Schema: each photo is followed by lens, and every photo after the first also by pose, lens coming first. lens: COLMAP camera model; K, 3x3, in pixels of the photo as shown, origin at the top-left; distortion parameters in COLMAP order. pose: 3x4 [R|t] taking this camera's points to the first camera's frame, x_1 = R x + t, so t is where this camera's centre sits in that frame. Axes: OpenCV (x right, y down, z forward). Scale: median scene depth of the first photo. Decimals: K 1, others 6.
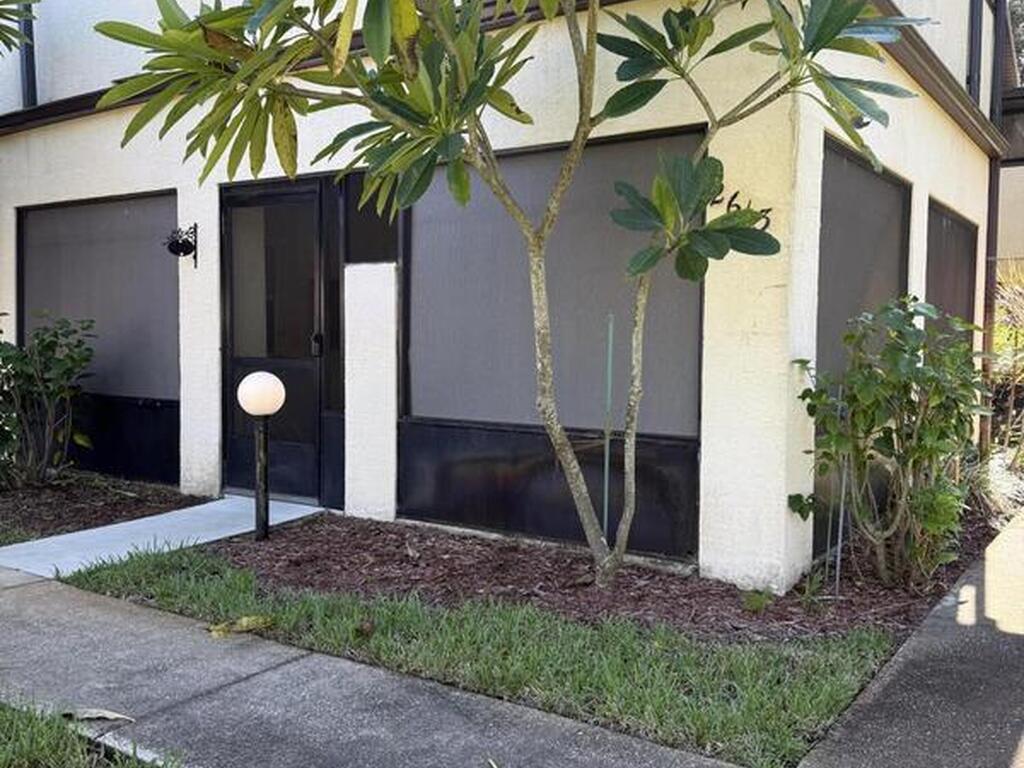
lens RADIAL K [[719.4, 0, 570.1], [0, 719.4, 387.7], [0, 0, 1]] dist [0.042050, 0.001238]
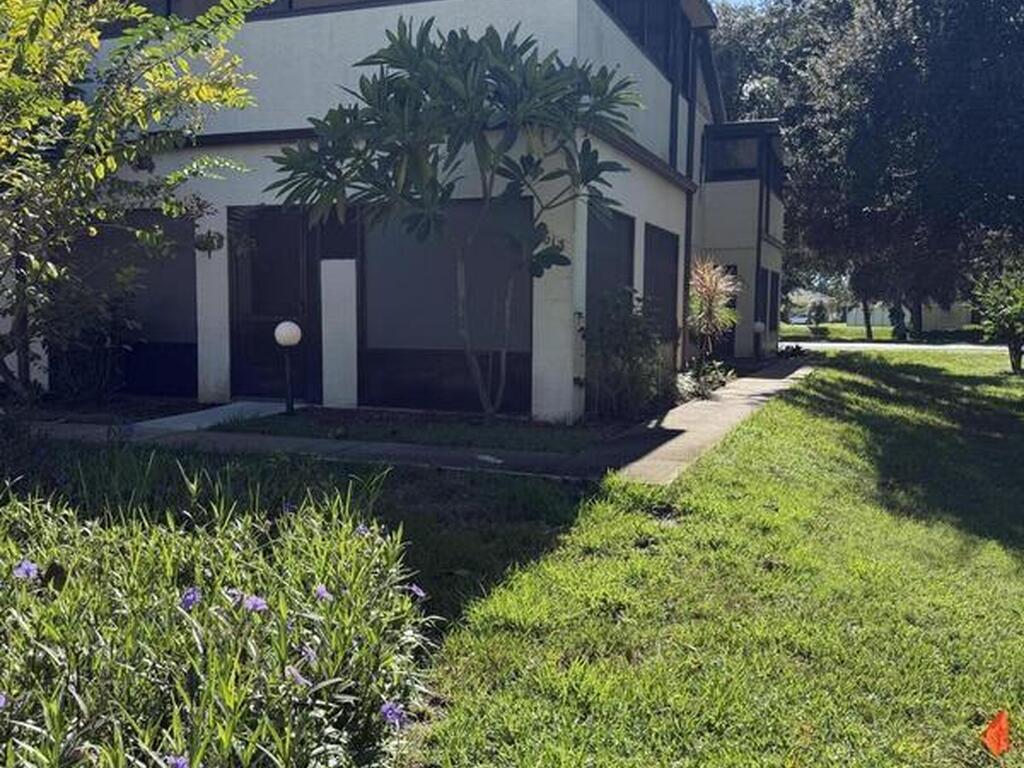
lens RADIAL K [[719.2, 0, 512.0], [0, 719.2, 384.0], [0, 0, 1]] dist [0.110451, -0.159590]
pose [[0.973220, -0.020901, 0.228922, -0.281902], [0.013851, 0.999380, 0.032360, 0.076725], [-0.229456, -0.028323, 0.972907, -0.797867]]
